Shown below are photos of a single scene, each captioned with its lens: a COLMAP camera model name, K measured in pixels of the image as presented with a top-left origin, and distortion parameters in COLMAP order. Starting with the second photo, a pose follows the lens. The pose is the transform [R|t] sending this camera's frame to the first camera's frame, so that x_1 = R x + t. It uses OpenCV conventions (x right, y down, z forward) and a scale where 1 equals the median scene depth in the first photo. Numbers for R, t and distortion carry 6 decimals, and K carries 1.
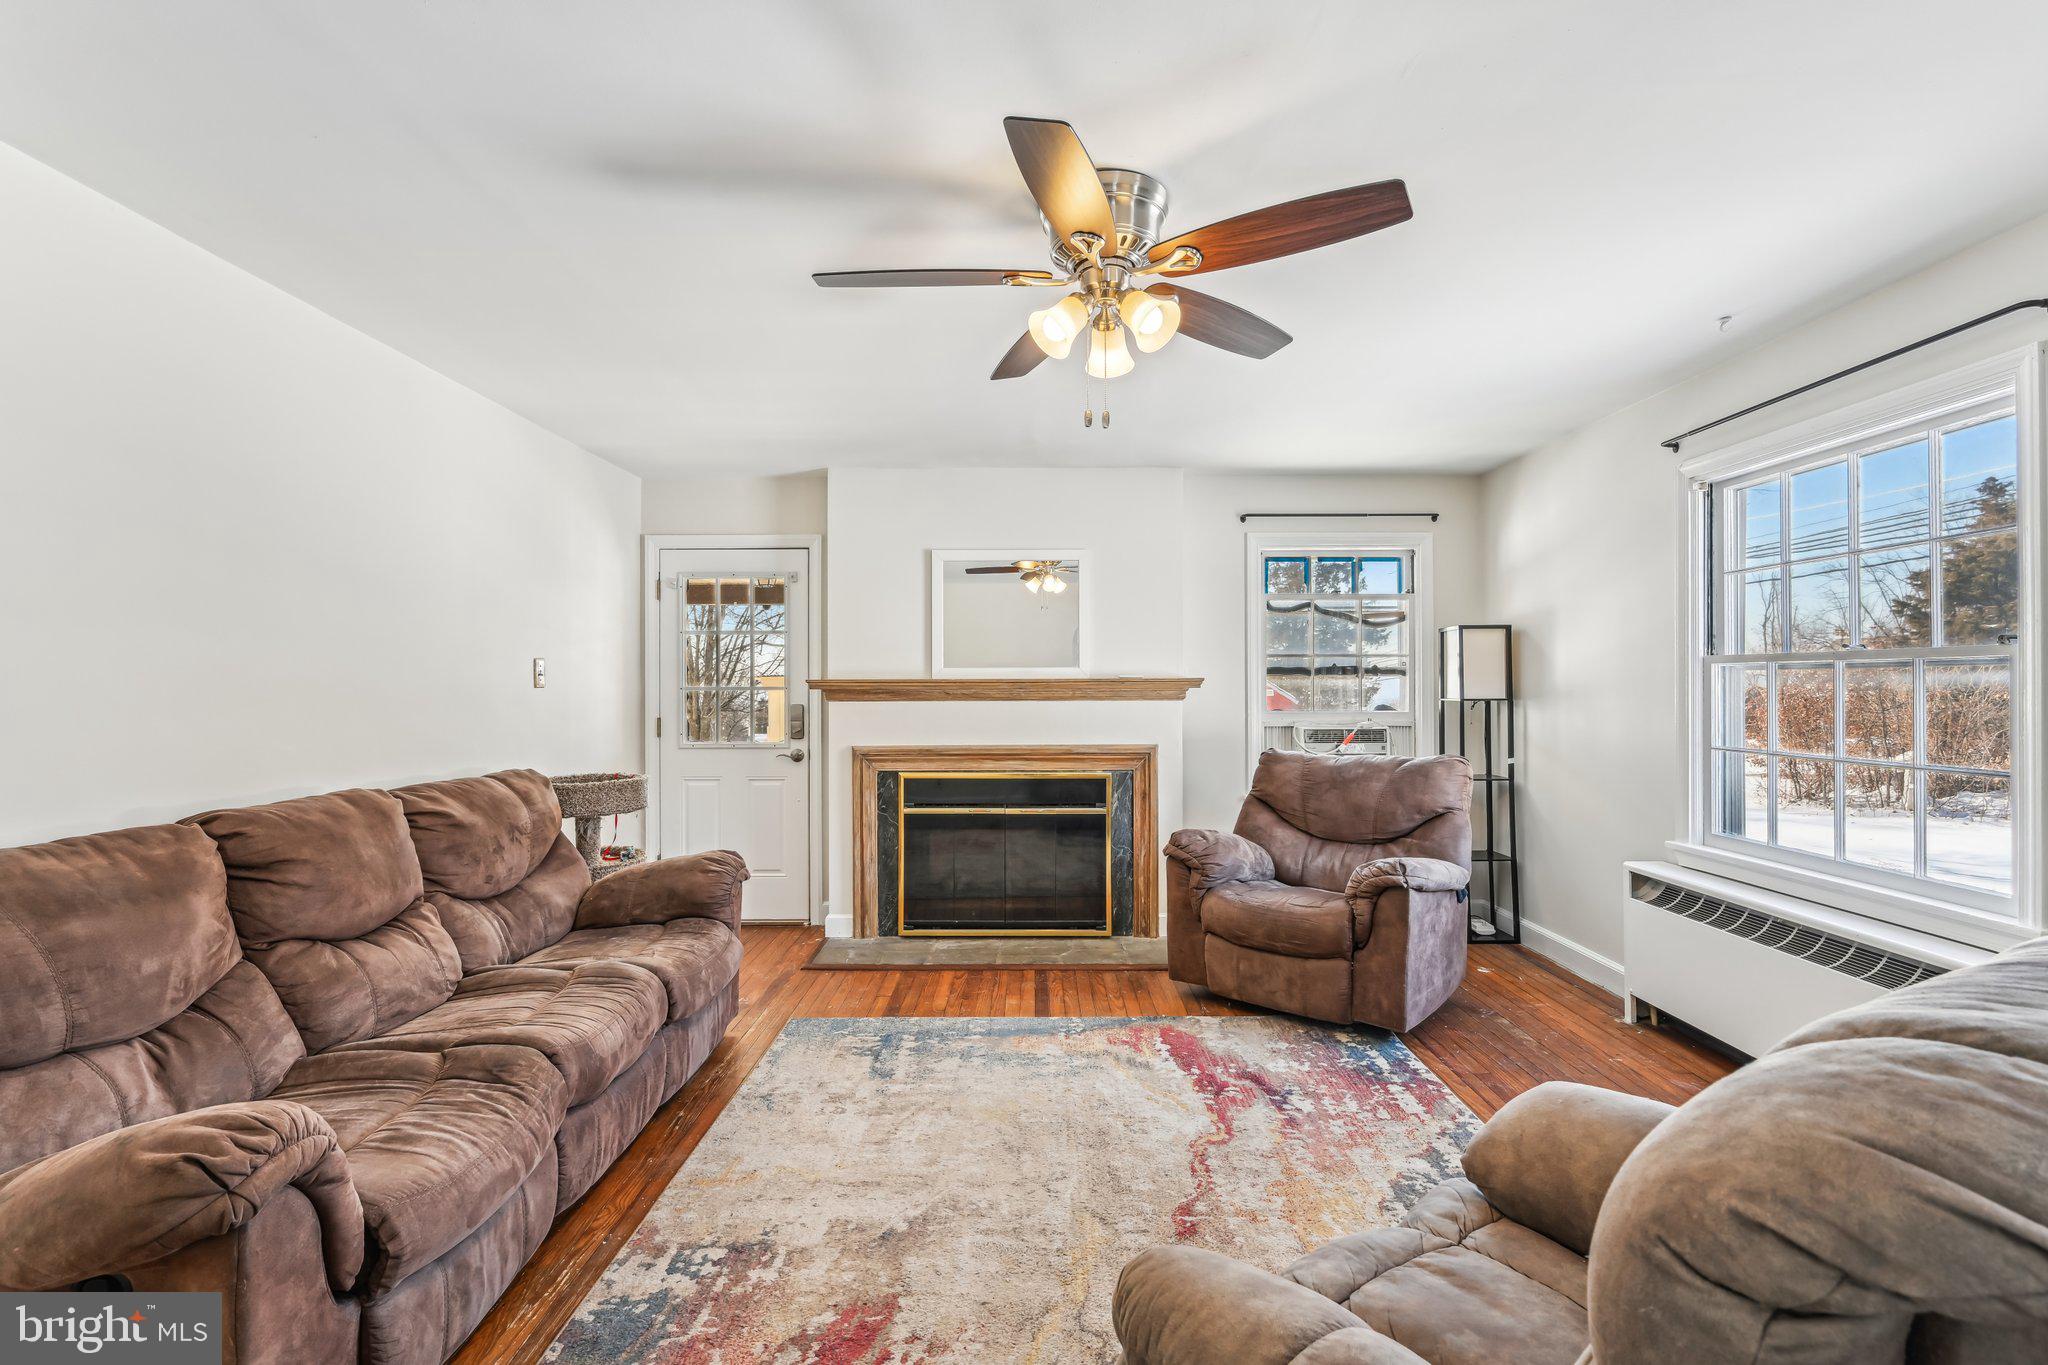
lens RADIAL K [[931.7, 0, 1026.7], [0, 931.7, 681.8], [0, 0, 1]] dist [0.002367, 0.000620]
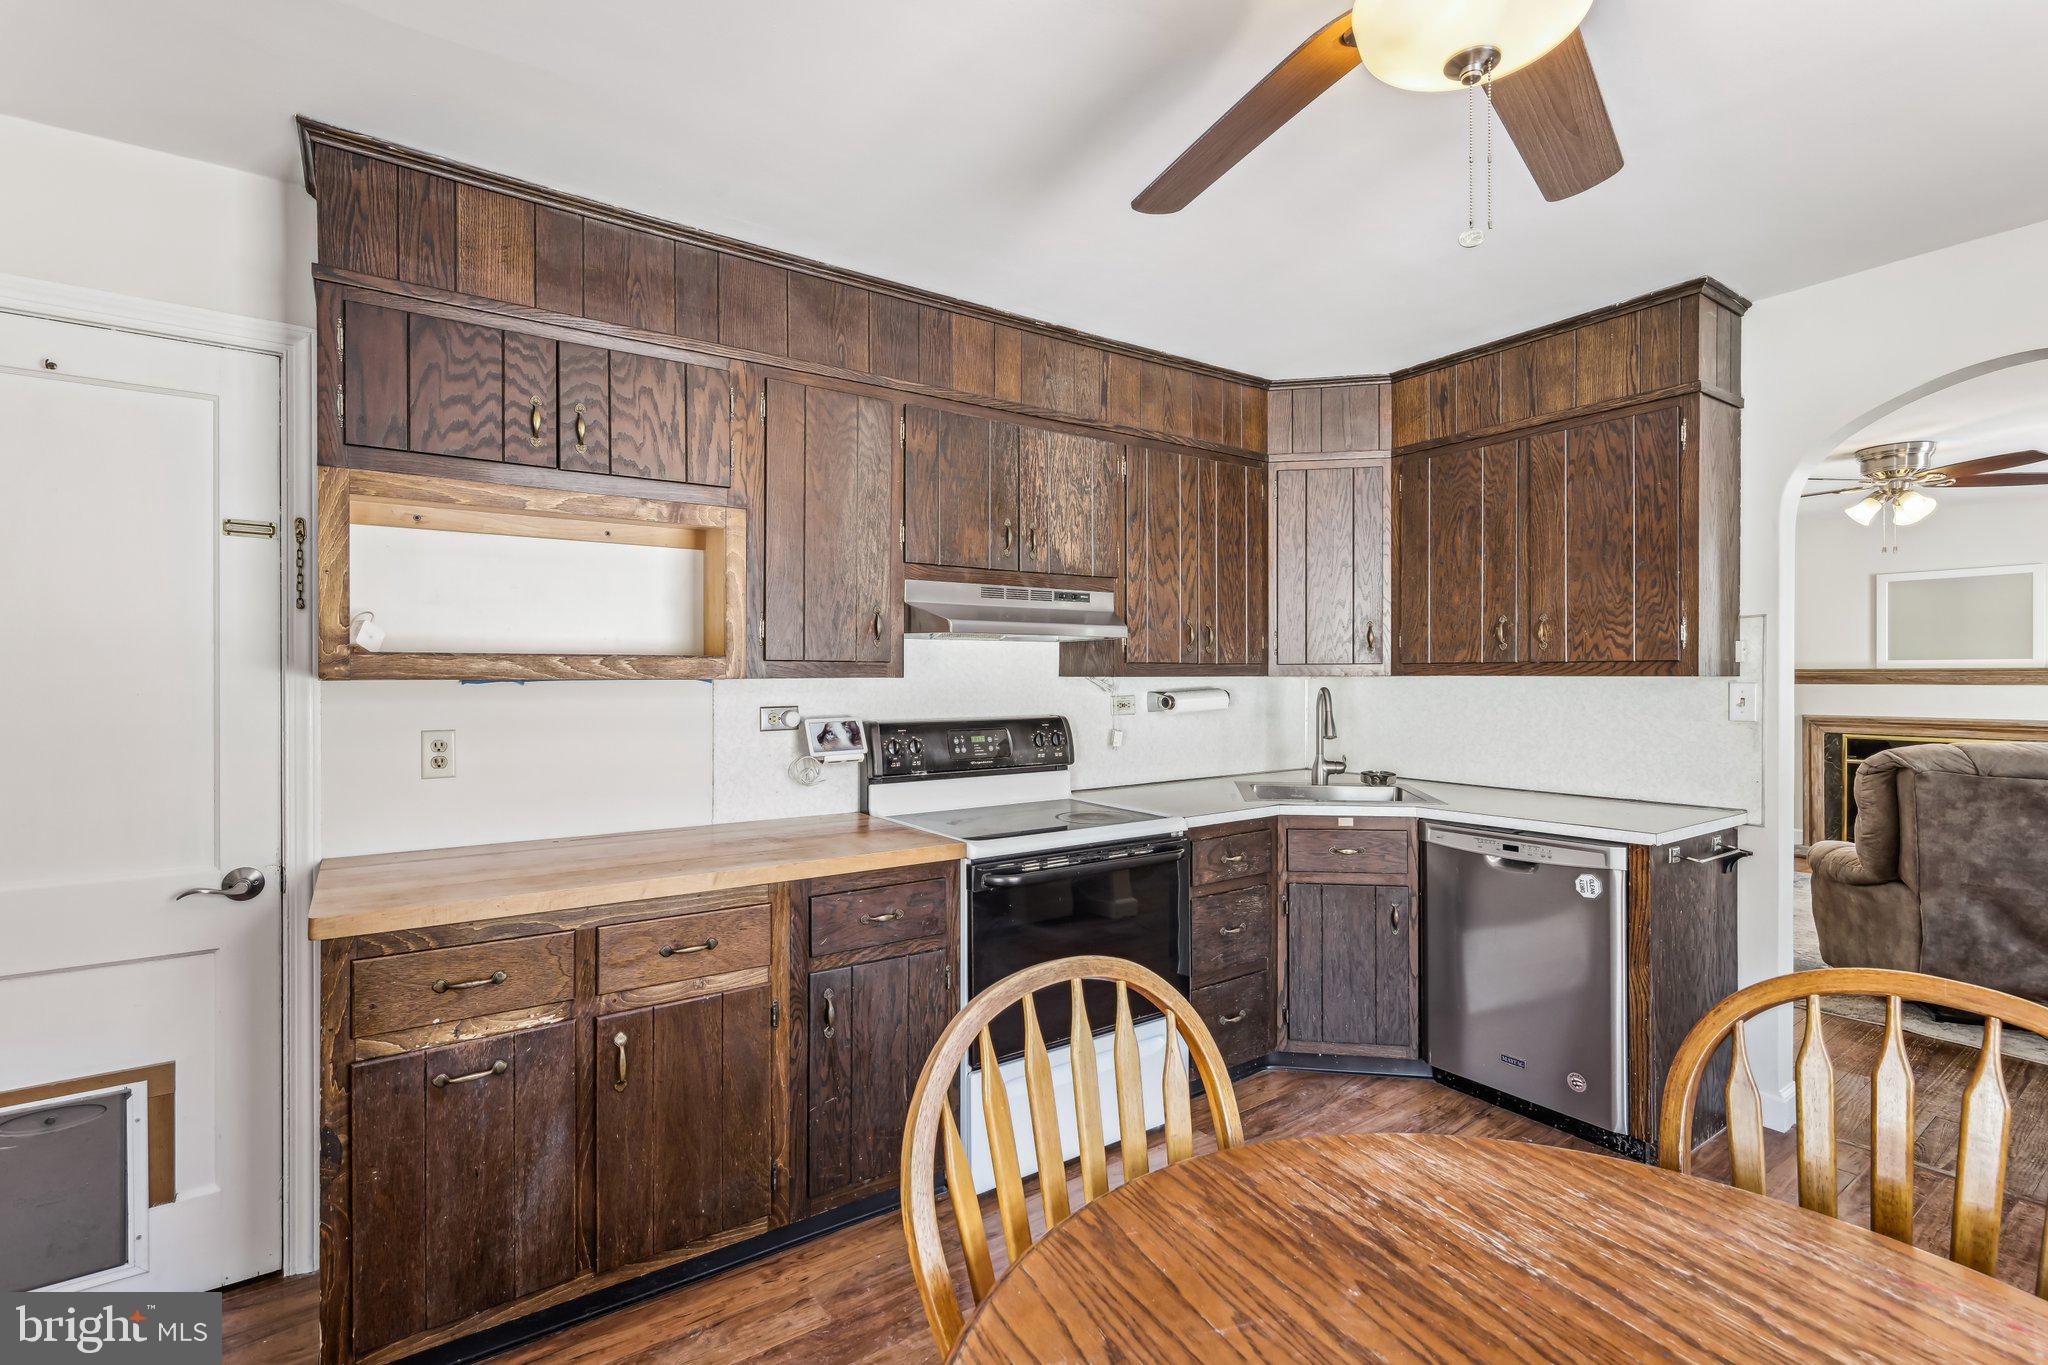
lens RADIAL K [[931.7, 0, 1030.5], [0, 931.7, 676.9], [0, 0, 1]] dist [0.002367, 0.000620]
pose [[0.580030, 0.004247, -0.814584, 0.401488], [0.003346, 0.999966, 0.007596, -0.006994], [0.814588, -0.007131, 0.579996, -1.109382]]
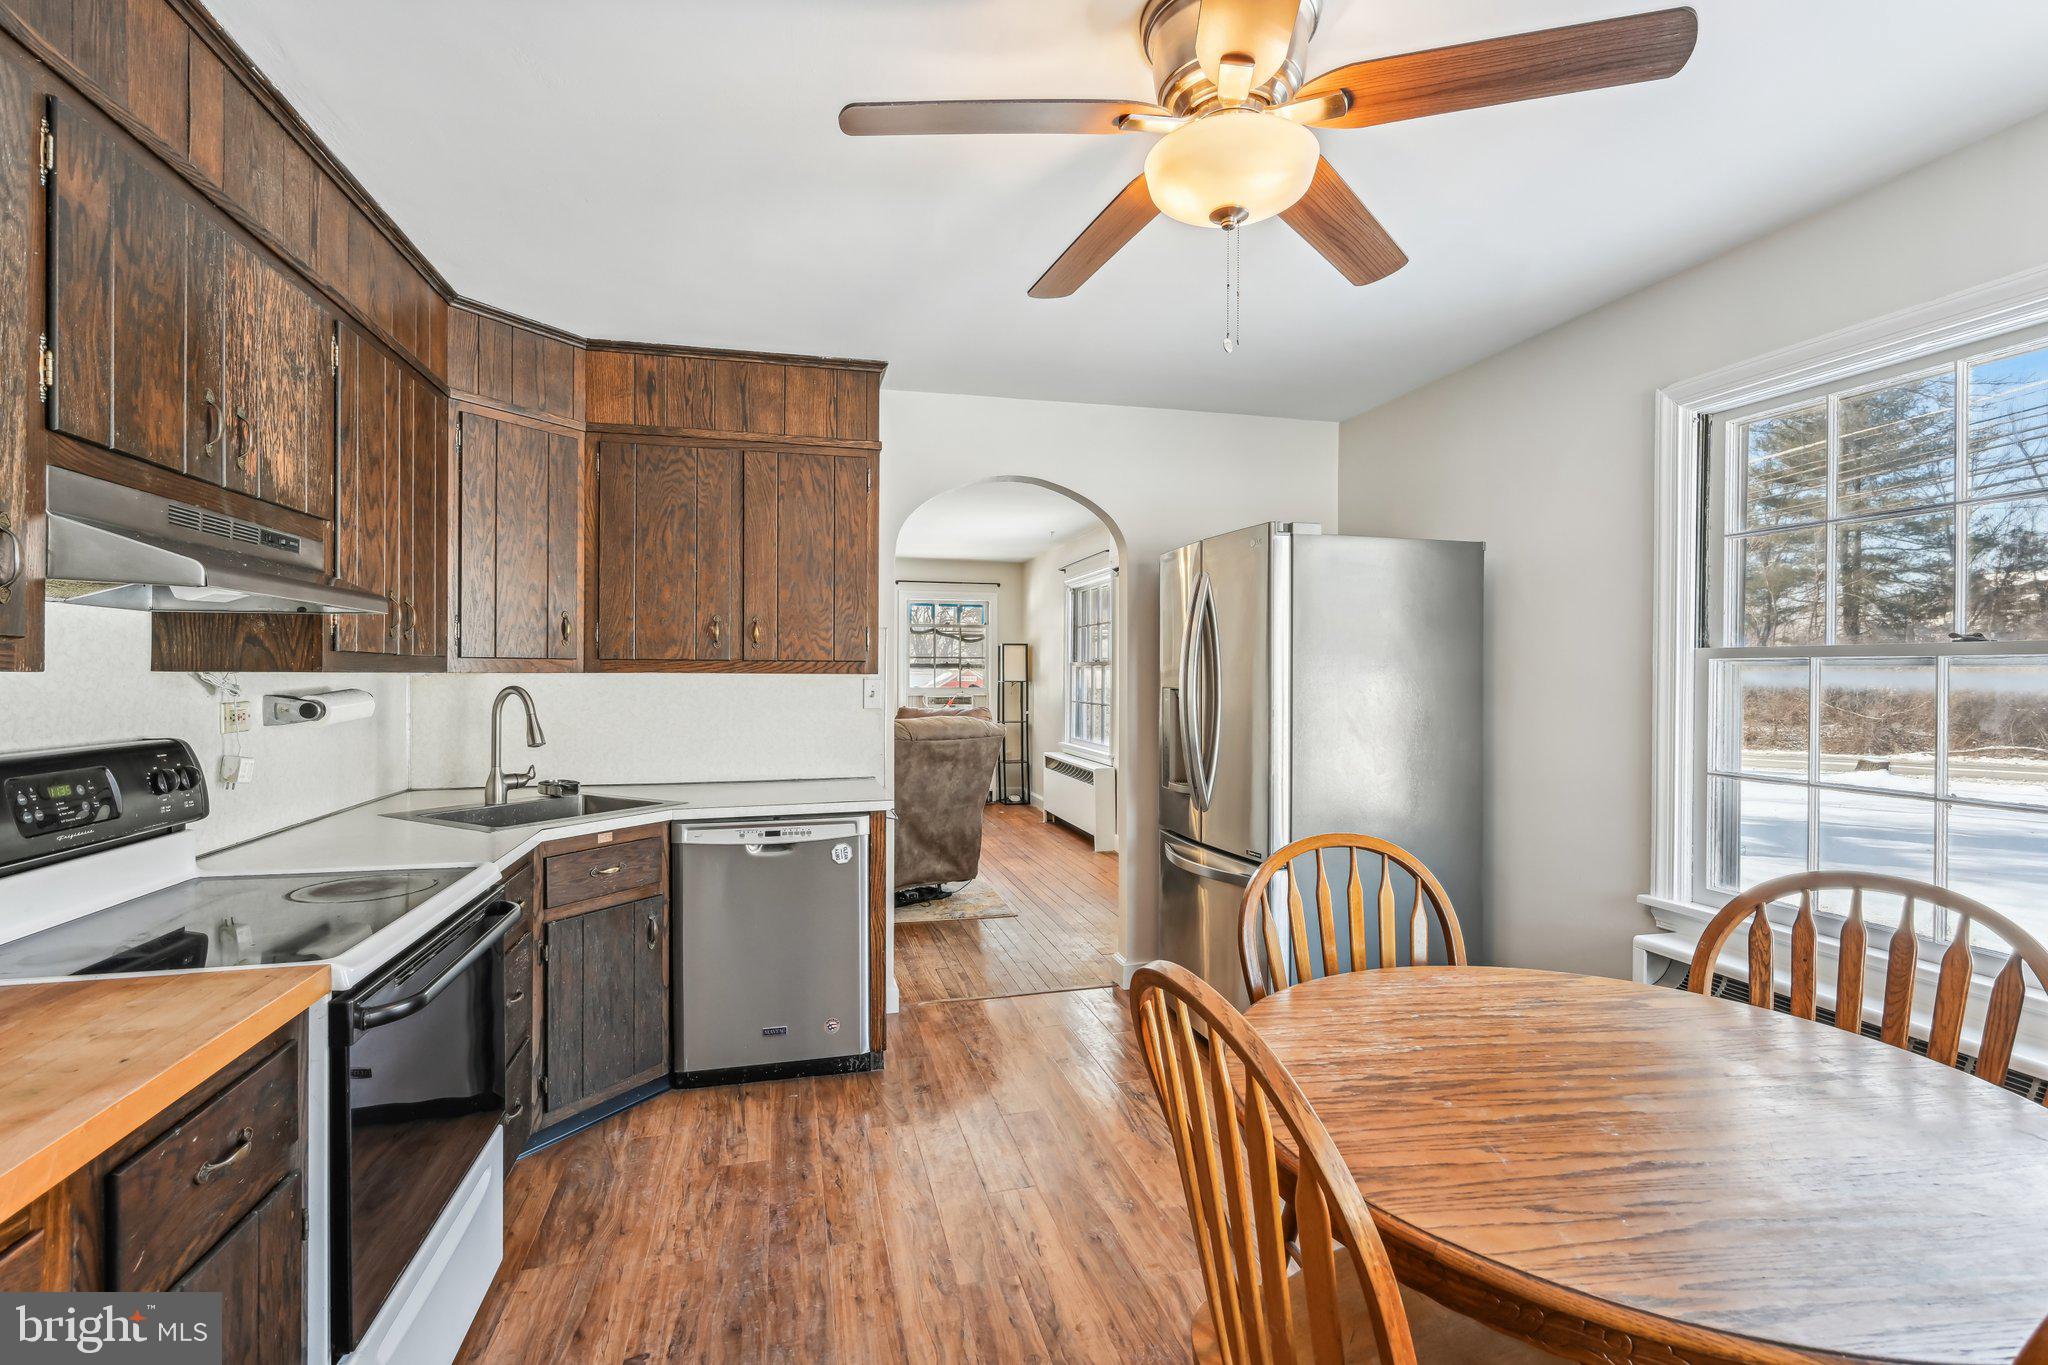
lens RADIAL K [[931.7, 0, 1027.0], [0, 931.7, 675.6], [0, 0, 1]] dist [0.002367, 0.000620]
pose [[0.966777, 0.006189, 0.255546, 0.020089], [-0.007626, 0.999960, 0.004635, -0.004063], [-0.255507, -0.006430, 0.966786, -1.193408]]
